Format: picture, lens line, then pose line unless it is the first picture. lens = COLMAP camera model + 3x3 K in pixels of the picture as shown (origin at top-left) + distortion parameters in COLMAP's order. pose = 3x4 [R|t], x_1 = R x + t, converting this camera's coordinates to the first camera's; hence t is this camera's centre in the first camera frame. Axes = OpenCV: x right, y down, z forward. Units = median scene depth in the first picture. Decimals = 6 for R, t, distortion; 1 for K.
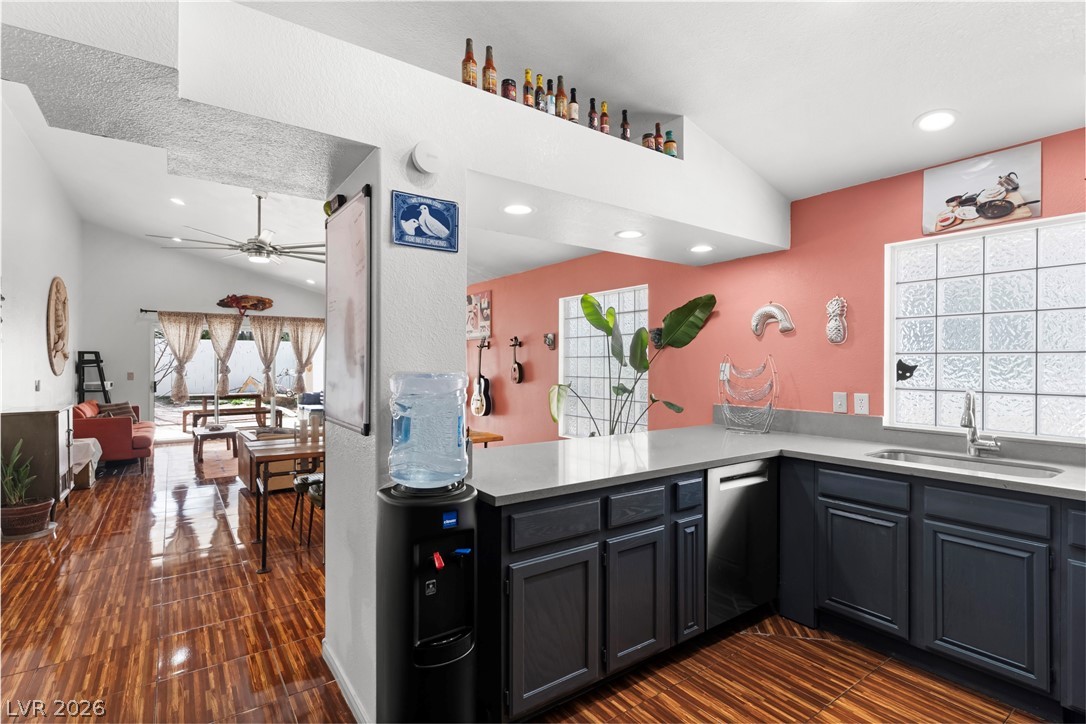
lens RADIAL K [[514.4, 0, 545.7], [0, 514.4, 362.8], [0, 0, 1]] dist [-0.000114, -0.000114]
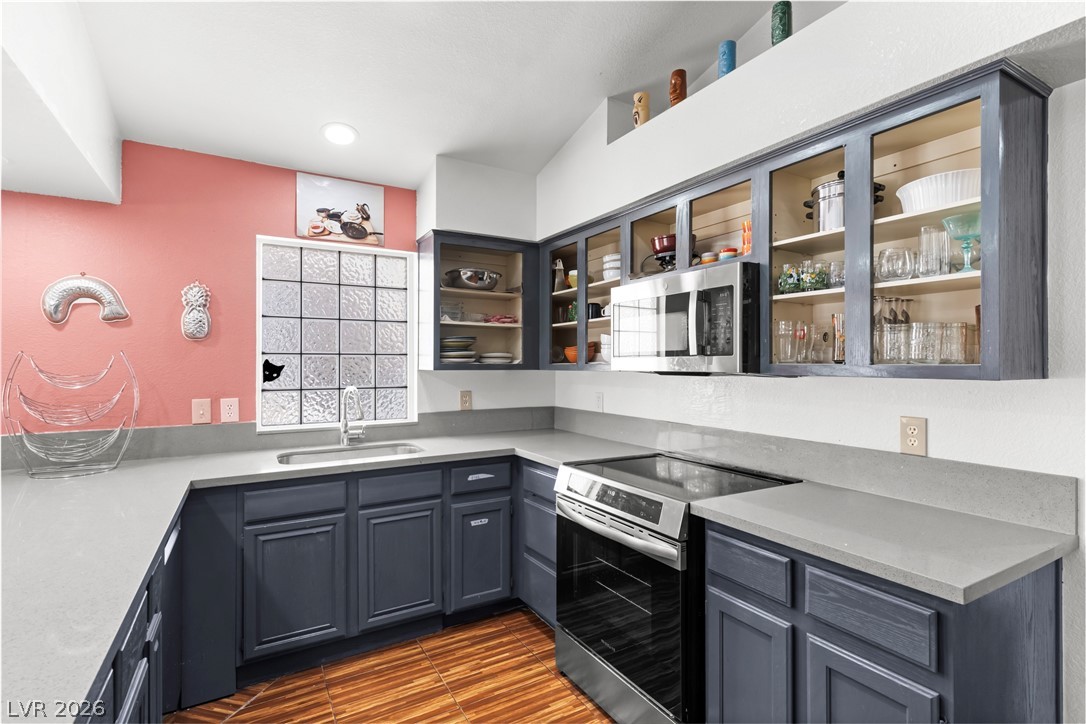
lens RADIAL K [[514.4, 0, 545.7], [0, 514.4, 362.8], [0, 0, 1]] dist [-0.000114, -0.000114]
pose [[0.092904, -0.001392, 0.995674, -0.148093], [0.004411, 0.999990, 0.000987, 0.000704], [-0.995665, 0.004301, 0.092909, 0.278888]]
